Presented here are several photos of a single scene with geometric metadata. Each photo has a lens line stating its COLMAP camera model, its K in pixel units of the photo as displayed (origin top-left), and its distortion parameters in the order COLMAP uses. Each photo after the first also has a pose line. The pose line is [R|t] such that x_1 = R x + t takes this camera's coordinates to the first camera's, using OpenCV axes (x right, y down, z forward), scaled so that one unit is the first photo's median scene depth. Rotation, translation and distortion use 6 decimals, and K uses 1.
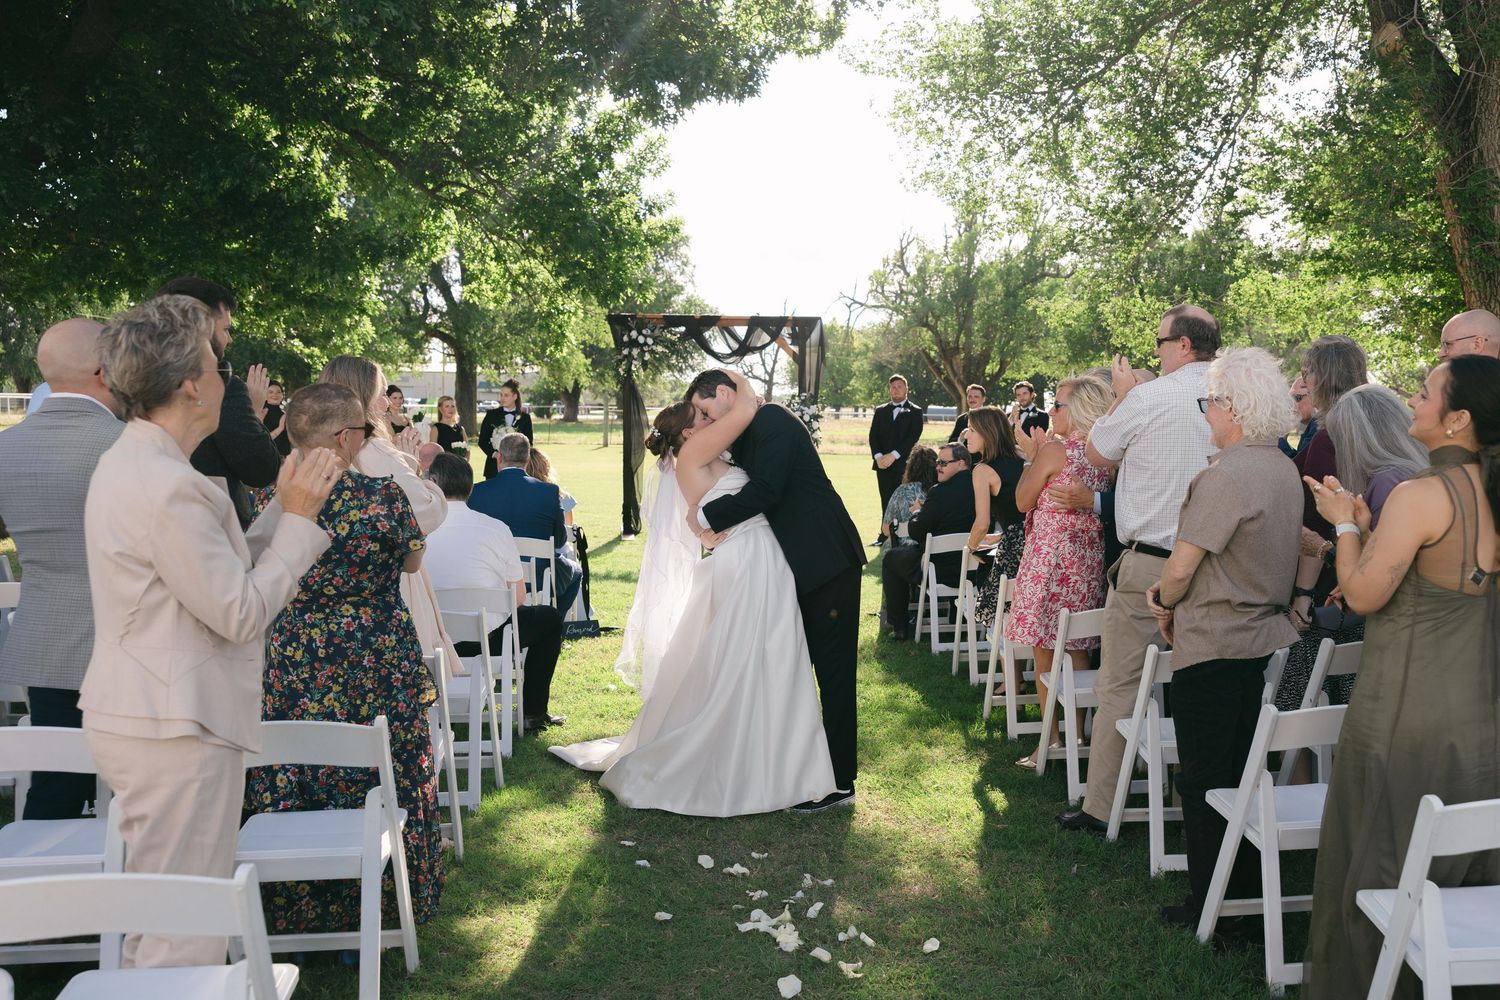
lens RADIAL K [[1865.2, 0, 750.0], [0, 1865.2, 500.0], [0, 0, 1]] dist [0.007392, 0.004993]
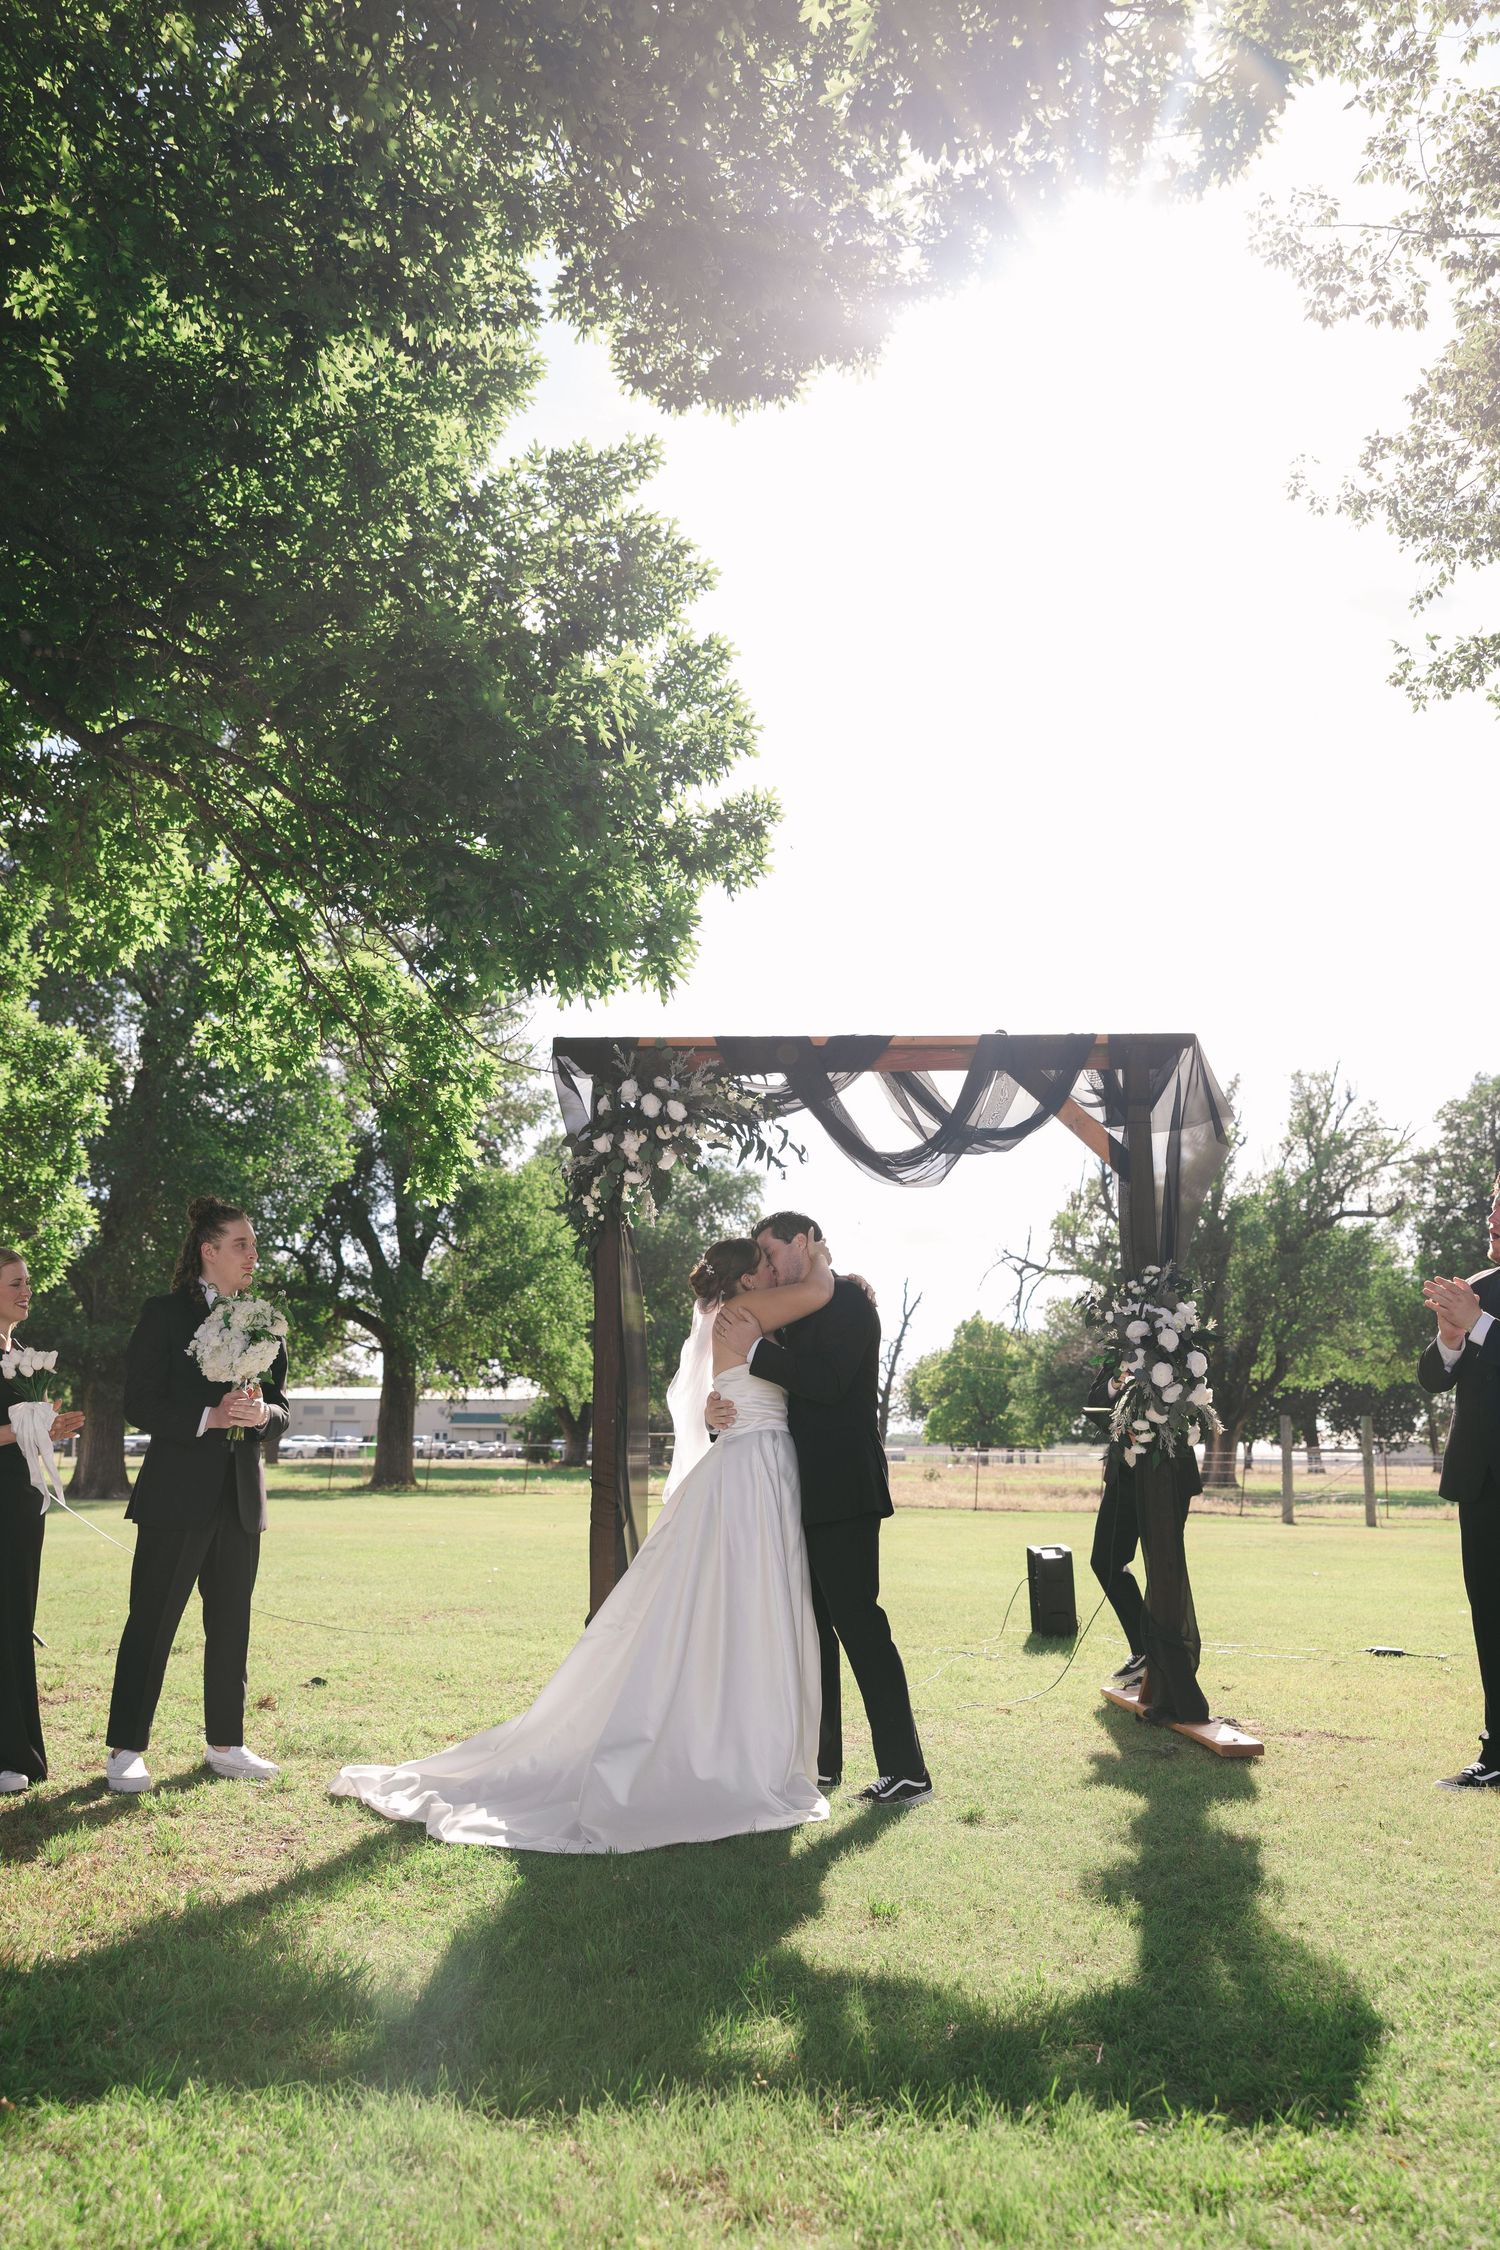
lens RADIAL K [[1788.0, 0, 750.0], [0, 1788.0, 1125.0], [0, 0, 1]] dist [-0.005212, -0.000917]
pose [[0.999537, -0.004157, -0.030150, -0.029237], [-0.003527, 0.968127, -0.250435, -0.003034], [0.030230, 0.250426, 0.967664, 0.652846]]
